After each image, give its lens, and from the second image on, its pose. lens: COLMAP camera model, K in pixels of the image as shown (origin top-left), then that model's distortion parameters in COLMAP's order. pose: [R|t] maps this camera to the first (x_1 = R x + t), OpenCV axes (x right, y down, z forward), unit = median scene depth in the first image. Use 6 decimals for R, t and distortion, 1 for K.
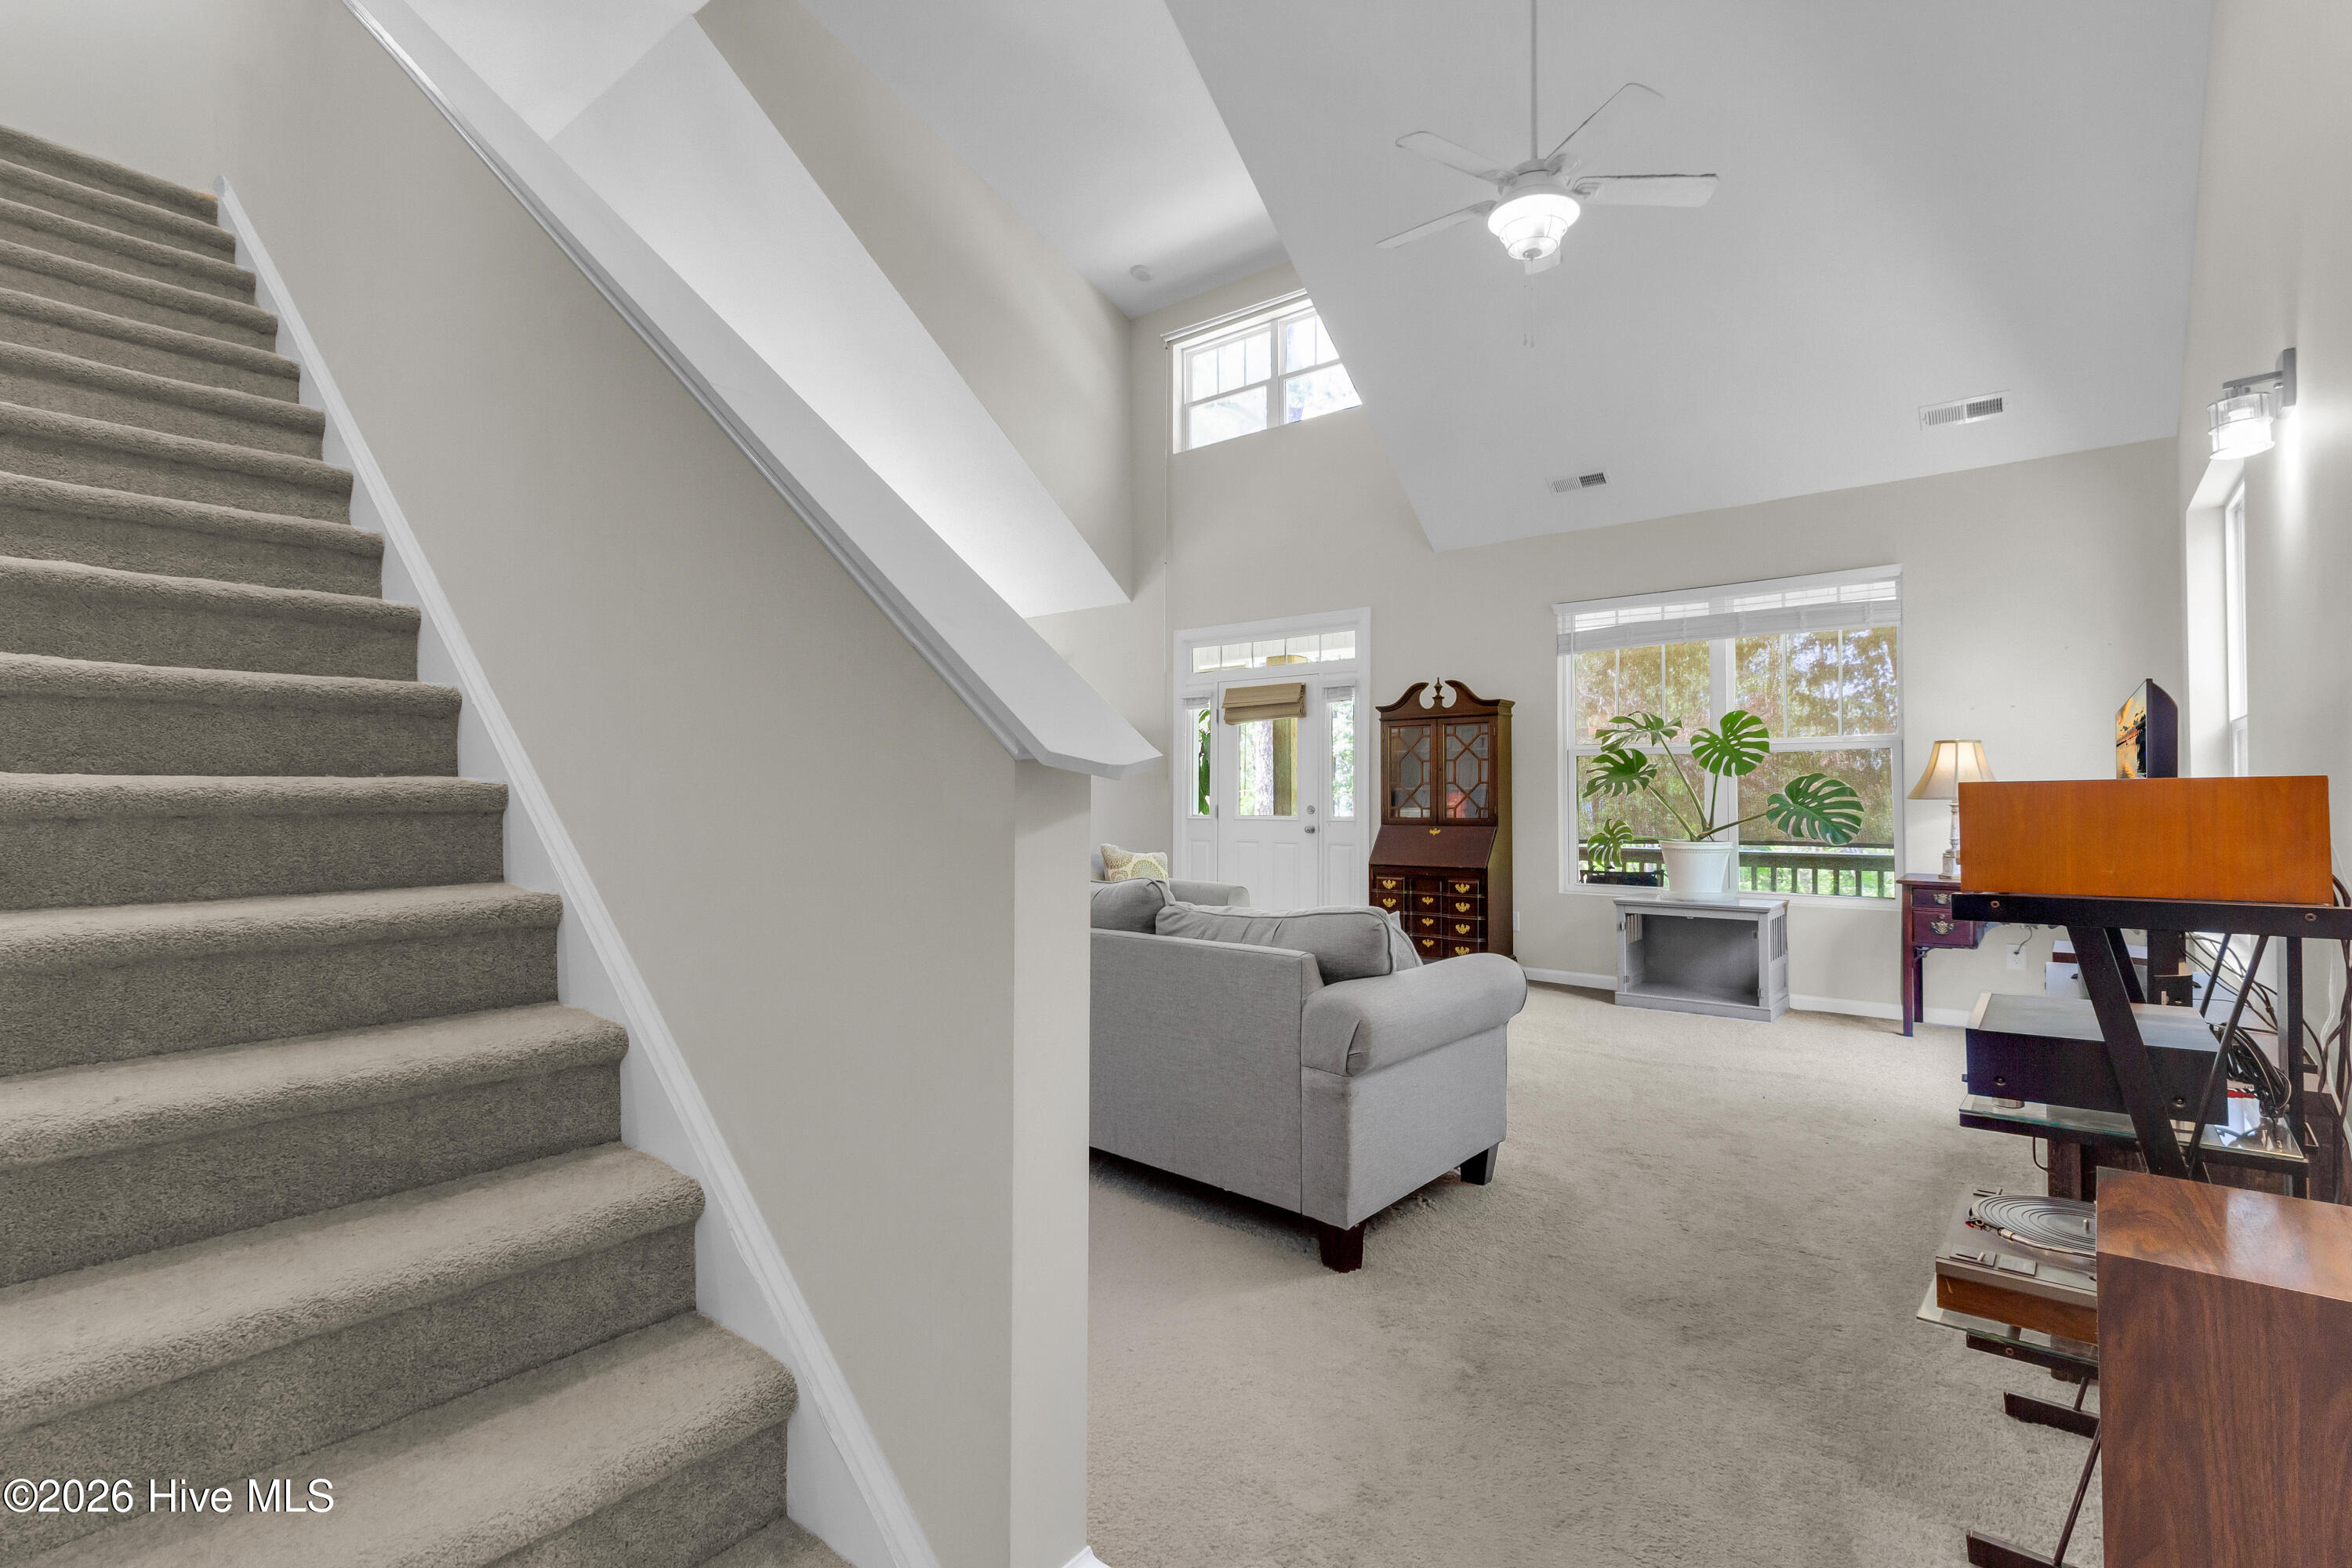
lens RADIAL K [[1096.7, 0, 1161.1], [0, 1096.7, 792.9], [0, 0, 1]] dist [0.004077, 0.000163]
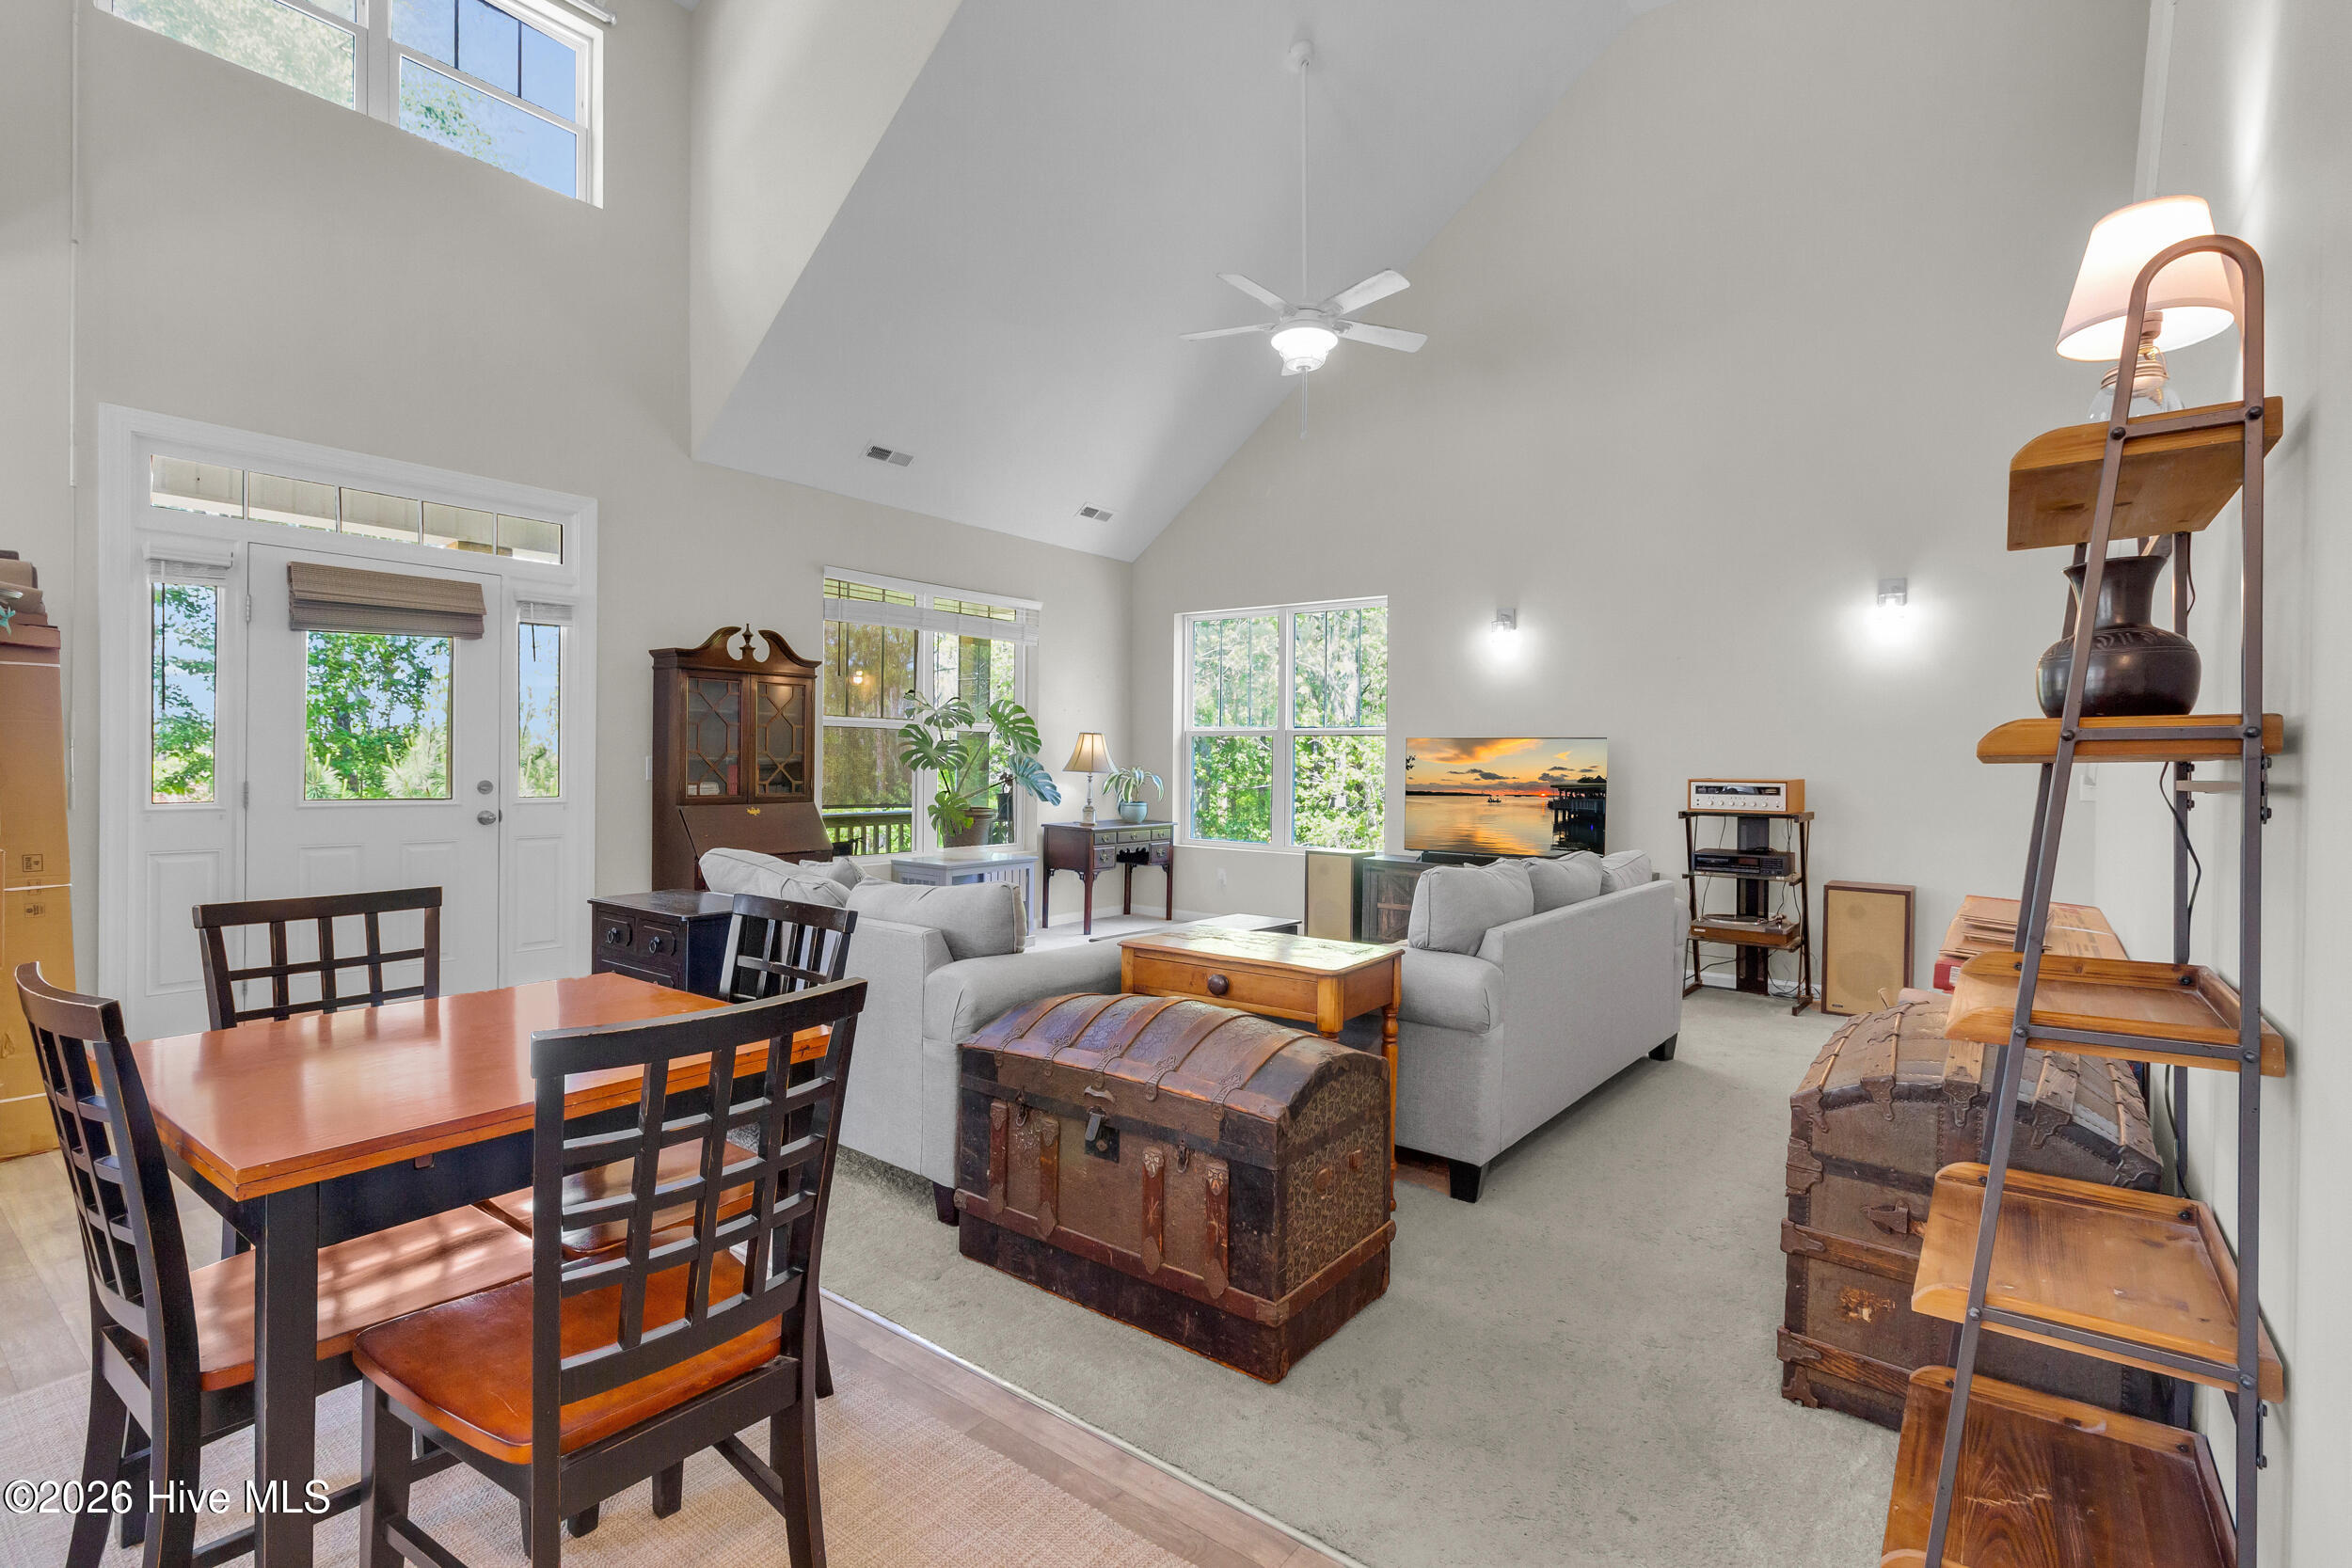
lens RADIAL K [[1096.6, 0, 1180.4], [0, 1096.6, 770.0], [0, 0, 1]] dist [0.004077, 0.000163]
pose [[-0.034018, -0.008704, 0.999383, -0.642508], [-0.021507, 0.999737, 0.007975, -0.010058], [-0.999190, -0.021222, -0.034196, 0.772369]]
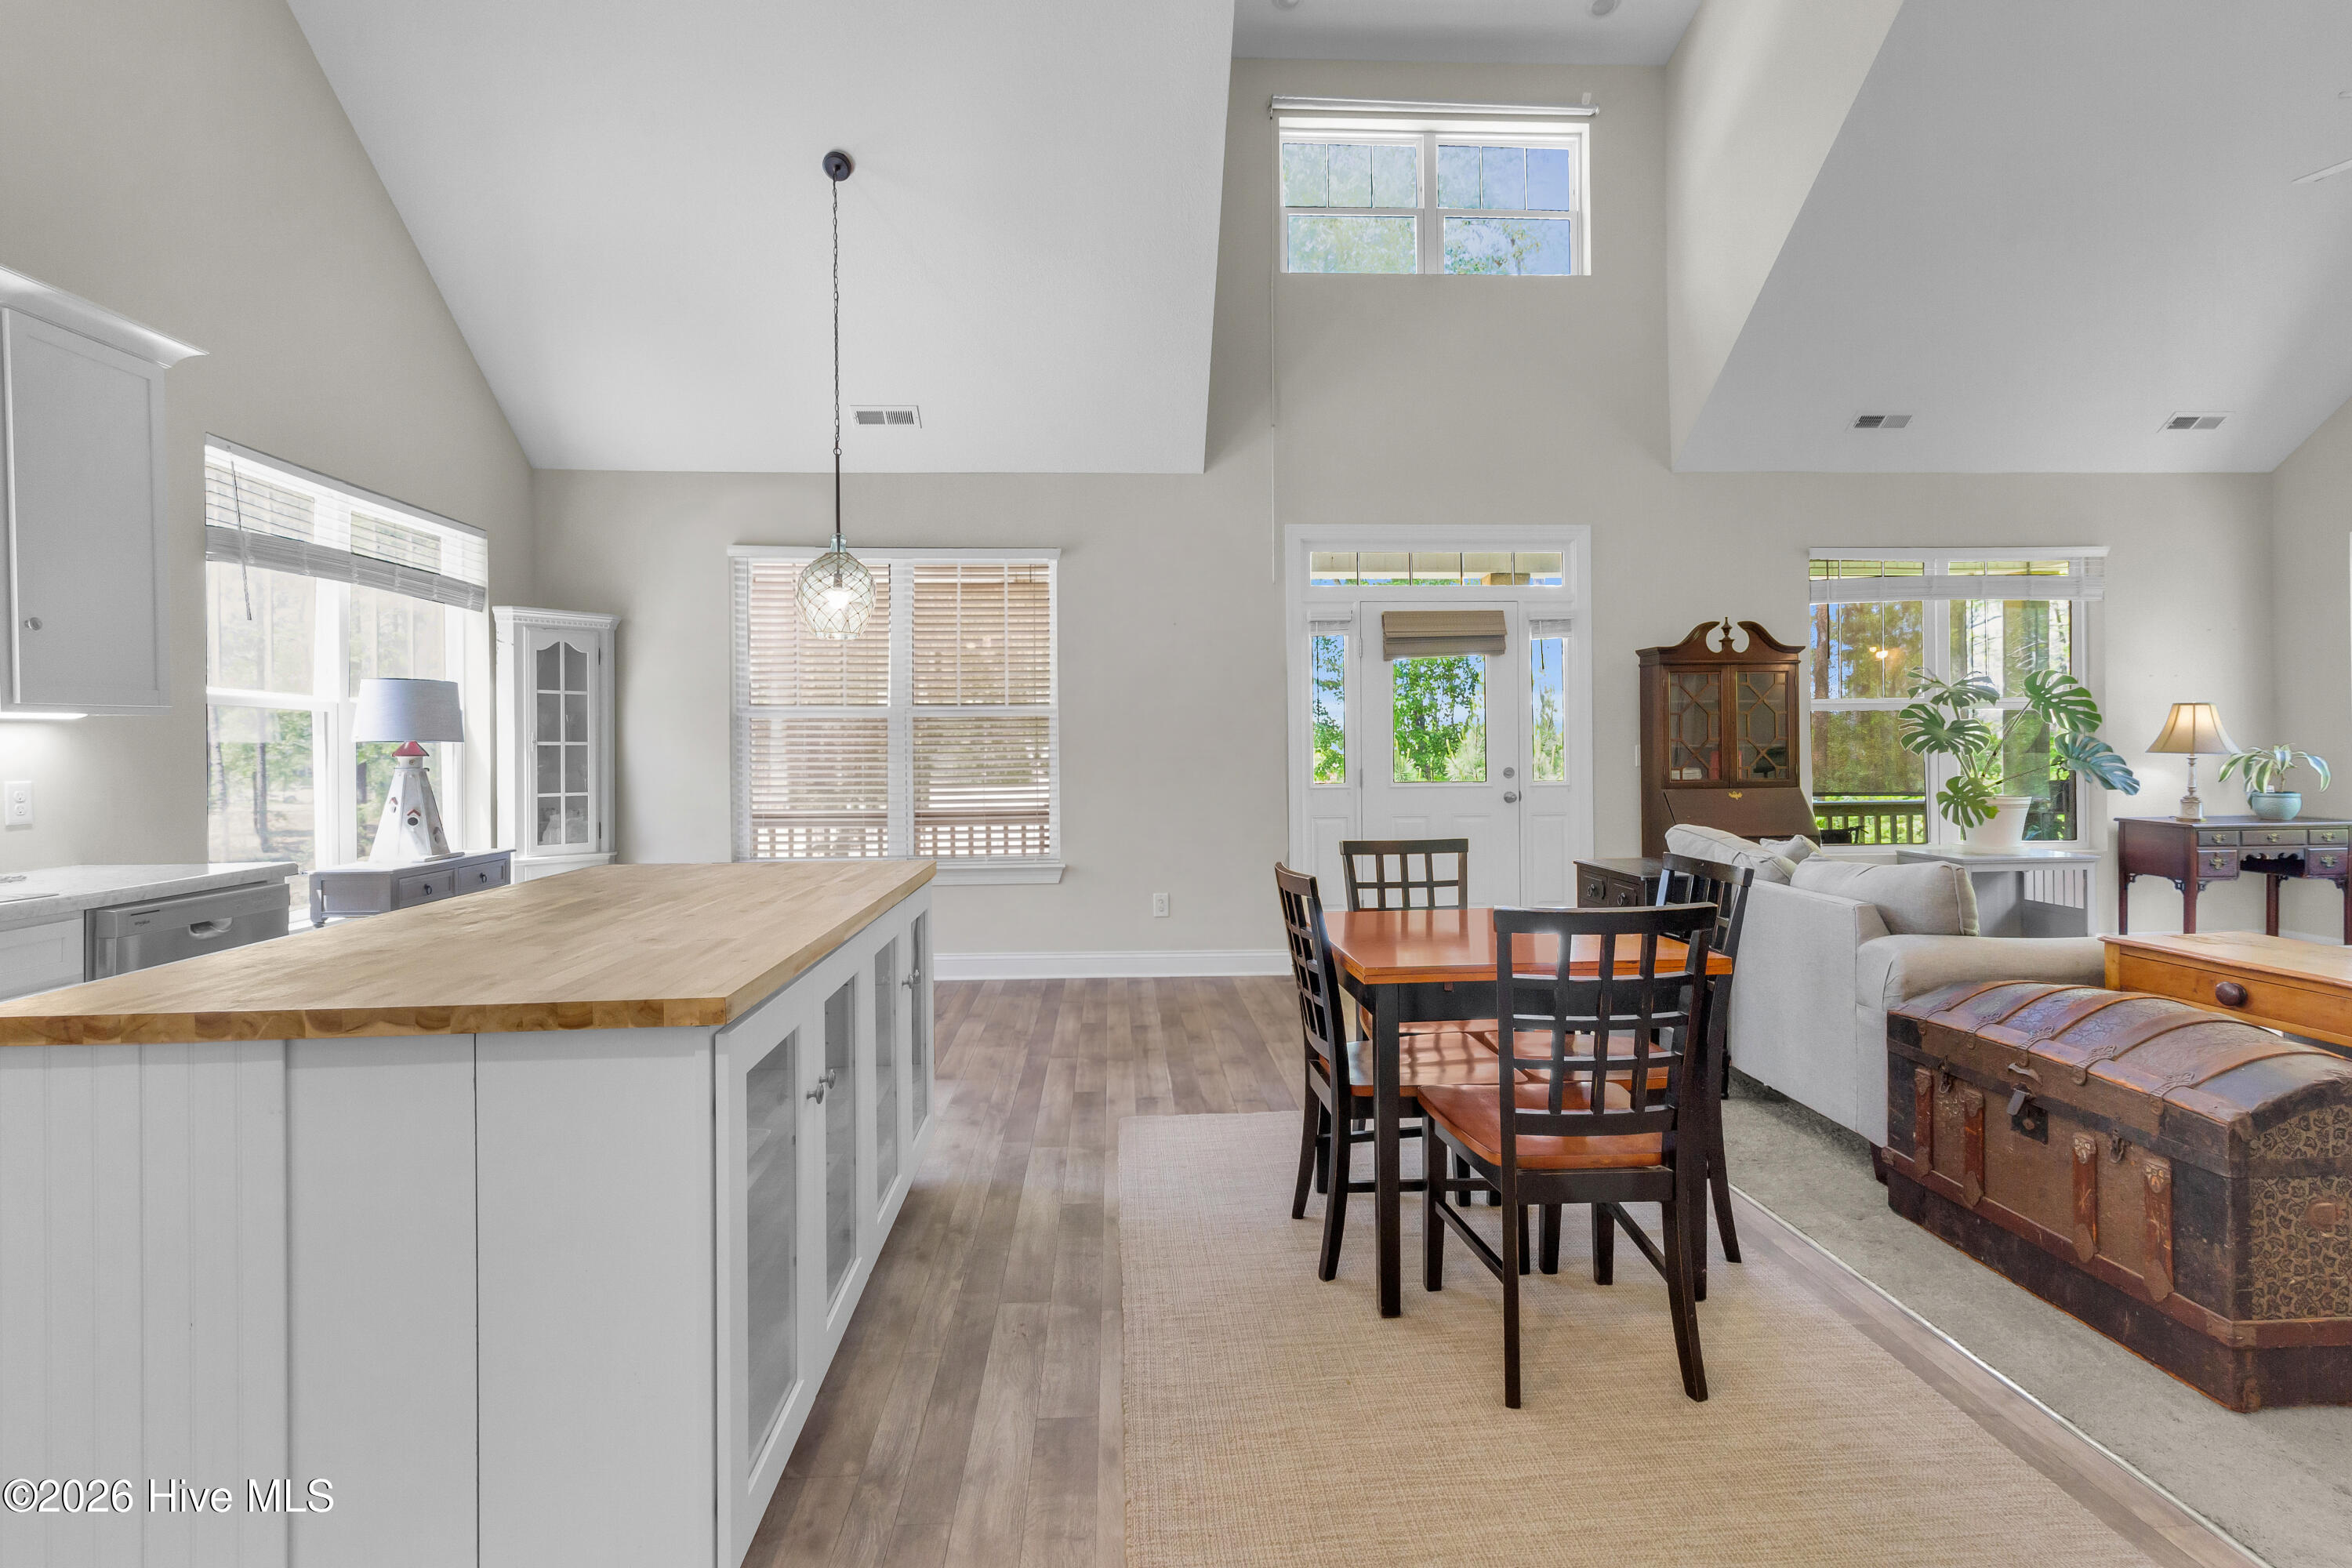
lens RADIAL K [[1137.6, 0, 1178.1], [0, 1137.6, 749.2], [0, 0, 1]] dist [0.015272, 0.000132]
pose [[0.736806, -0.008673, 0.676048, -0.746832], [0.004396, 0.999958, 0.008038, -0.011035], [-0.676089, -0.002951, 0.736814, 0.691443]]
